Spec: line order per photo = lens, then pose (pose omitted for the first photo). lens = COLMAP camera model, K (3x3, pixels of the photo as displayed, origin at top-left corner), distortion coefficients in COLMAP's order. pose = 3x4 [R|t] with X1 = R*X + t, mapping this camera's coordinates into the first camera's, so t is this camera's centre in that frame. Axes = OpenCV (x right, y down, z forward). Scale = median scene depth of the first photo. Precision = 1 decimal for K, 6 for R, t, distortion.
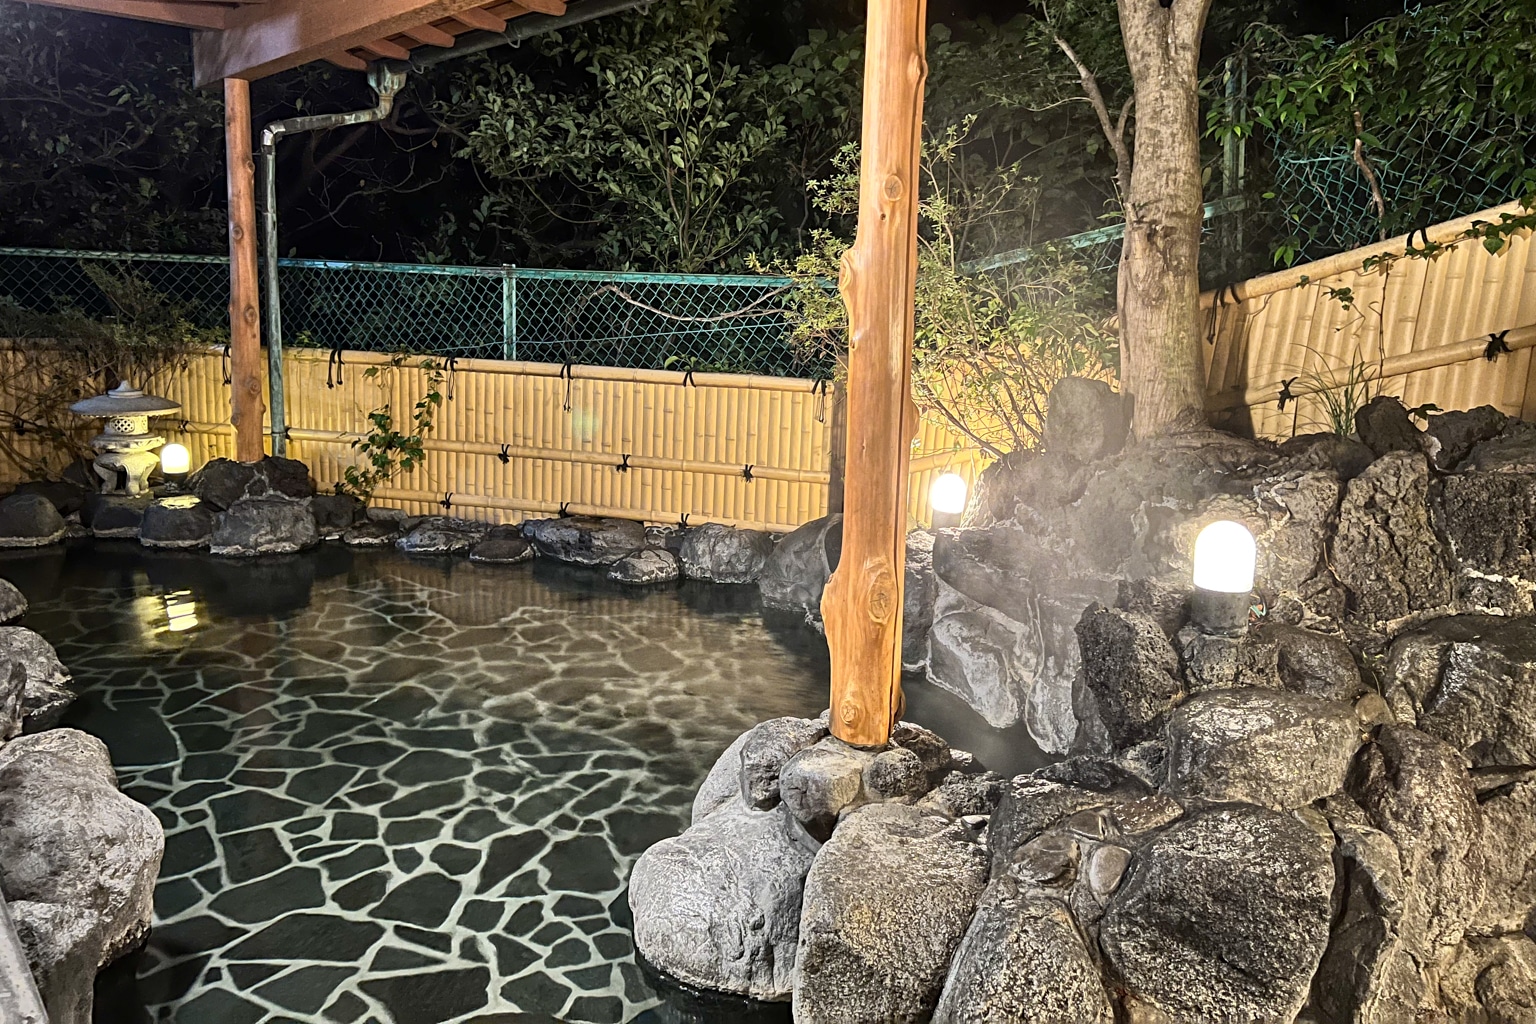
lens RADIAL K [[1136.2, 0, 766.8], [0, 1136.2, 440.0], [0, 0, 1]] dist [0.072569, -0.086125]
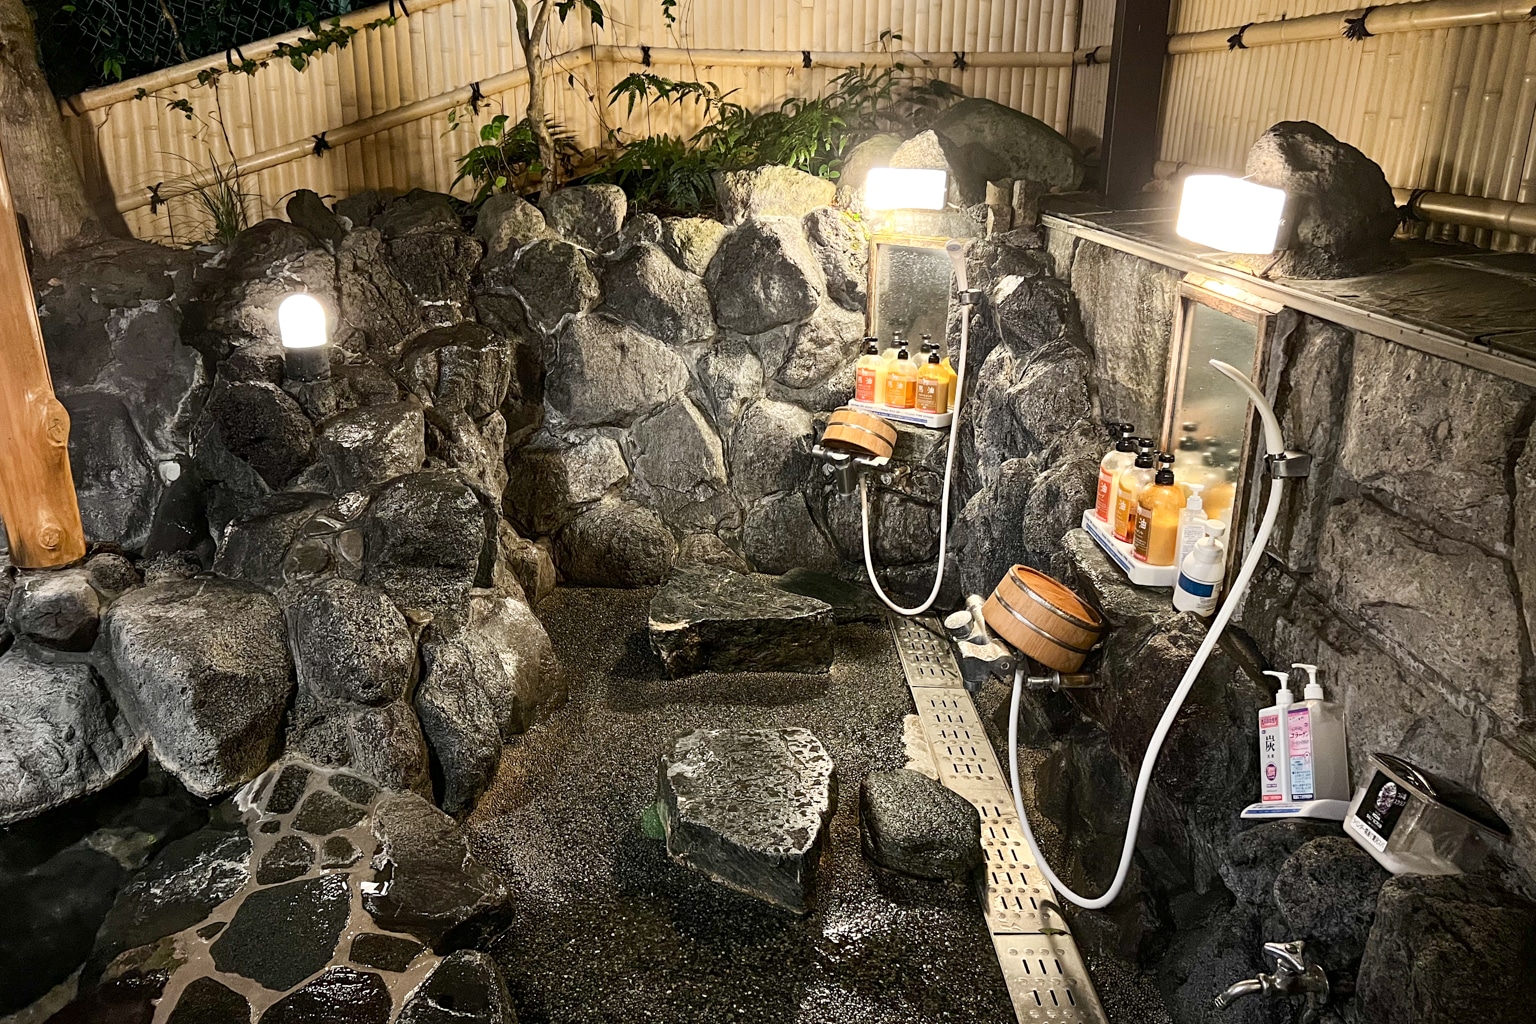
lens RADIAL K [[1136.2, 0, 766.8], [0, 1136.2, 440.0], [0, 0, 1]] dist [0.072569, -0.086125]
pose [[0.441547, -0.279912, 0.852458, -0.346732], [0.132077, 0.960019, 0.246819, -0.014638], [-0.887464, 0.003607, 0.460864, -0.047777]]
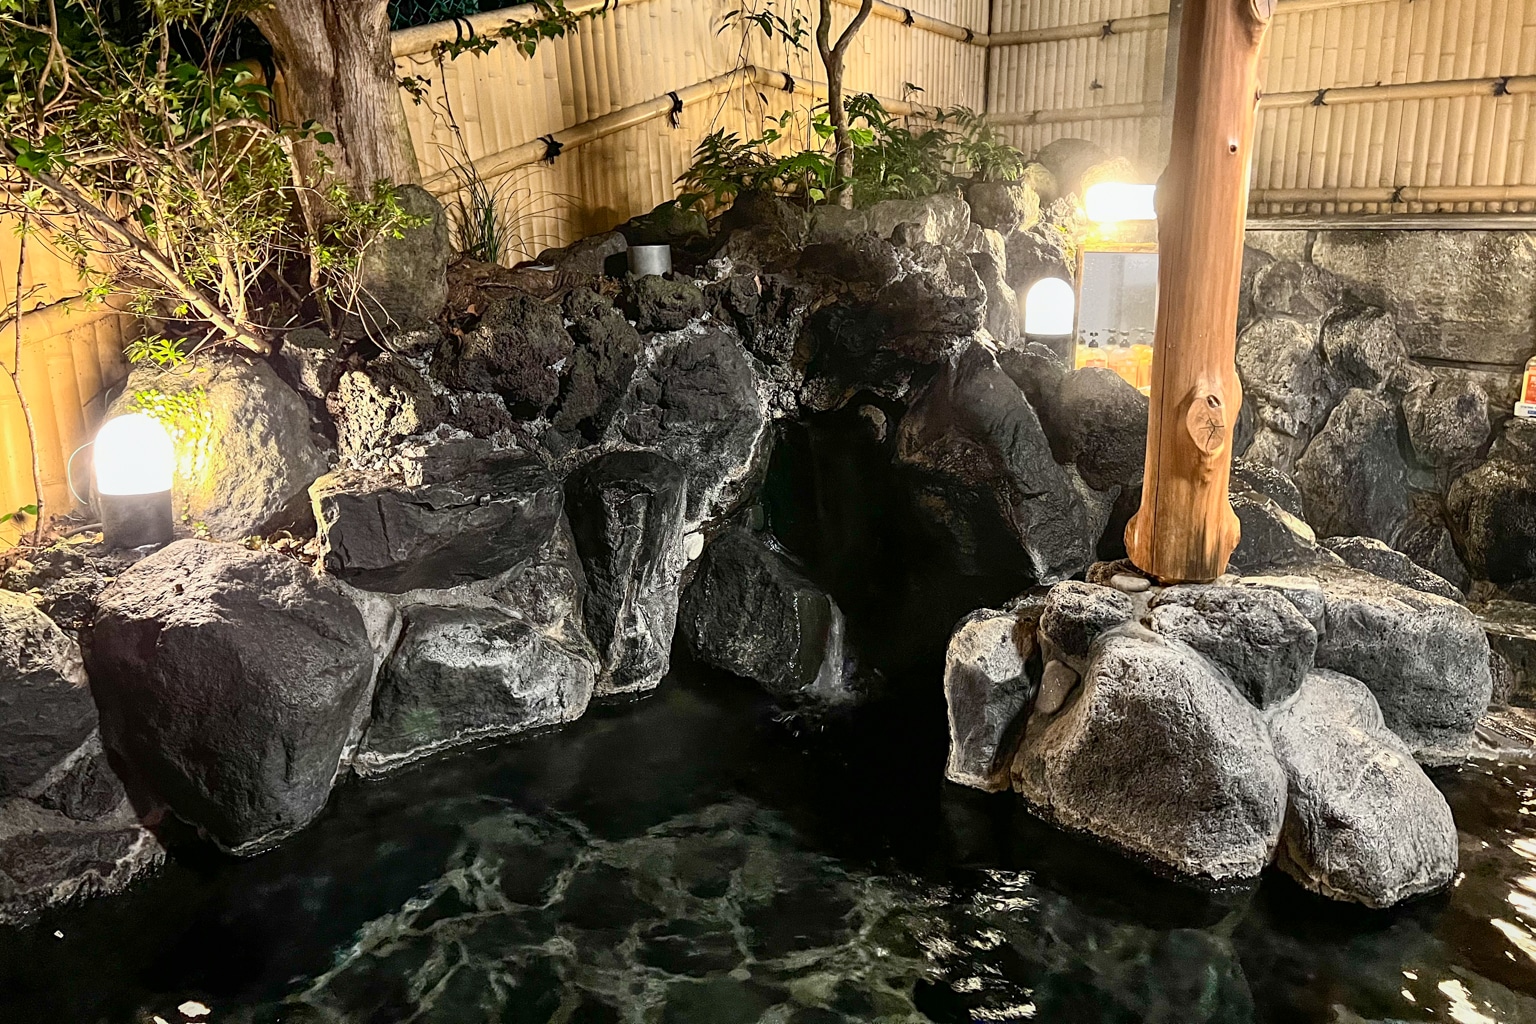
lens RADIAL K [[1122.7, 0, 767.8], [0, 1122.7, 431.2], [0, 0, 1]] dist [0.029078, -0.000509]
pose [[-0.282125, -0.203750, 0.937492, -0.430032], [0.104720, 0.964809, 0.241201, -0.060705], [-0.953645, 0.166223, -0.250859, 1.108104]]
